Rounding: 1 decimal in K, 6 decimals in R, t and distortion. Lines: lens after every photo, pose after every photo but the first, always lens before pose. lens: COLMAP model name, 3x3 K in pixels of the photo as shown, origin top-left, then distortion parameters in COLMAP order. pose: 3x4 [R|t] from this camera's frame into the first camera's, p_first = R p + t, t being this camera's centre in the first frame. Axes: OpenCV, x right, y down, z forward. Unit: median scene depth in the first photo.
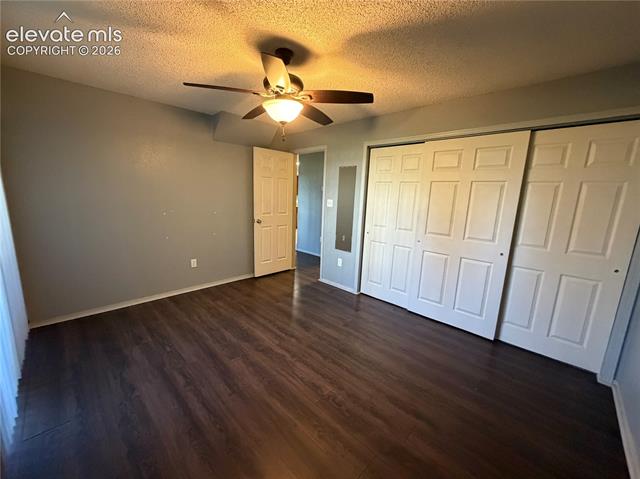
lens RADIAL K [[255.6, 0, 319.2], [0, 255.6, 241.6], [0, 0, 1]] dist [0.000473, 0.000436]
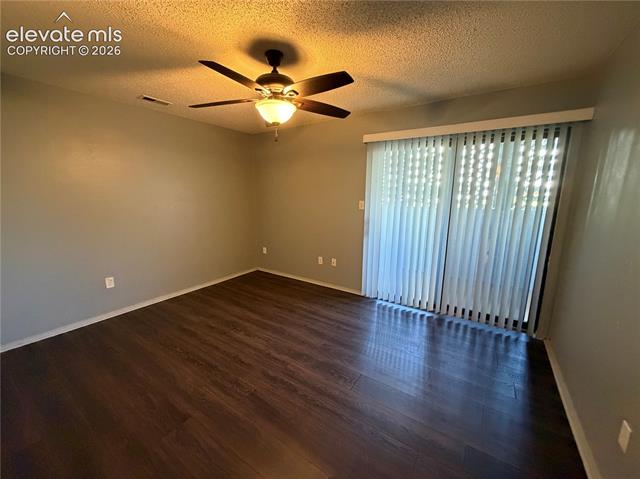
lens RADIAL K [[255.6, 0, 320.8], [0, 255.6, 239.1], [0, 0, 1]] dist [0.000473, 0.000436]
pose [[-0.981574, -0.010447, -0.190796, -0.121036], [-0.077085, 0.935298, 0.345363, -0.391834], [0.174843, 0.353707, -0.918870, 2.045602]]
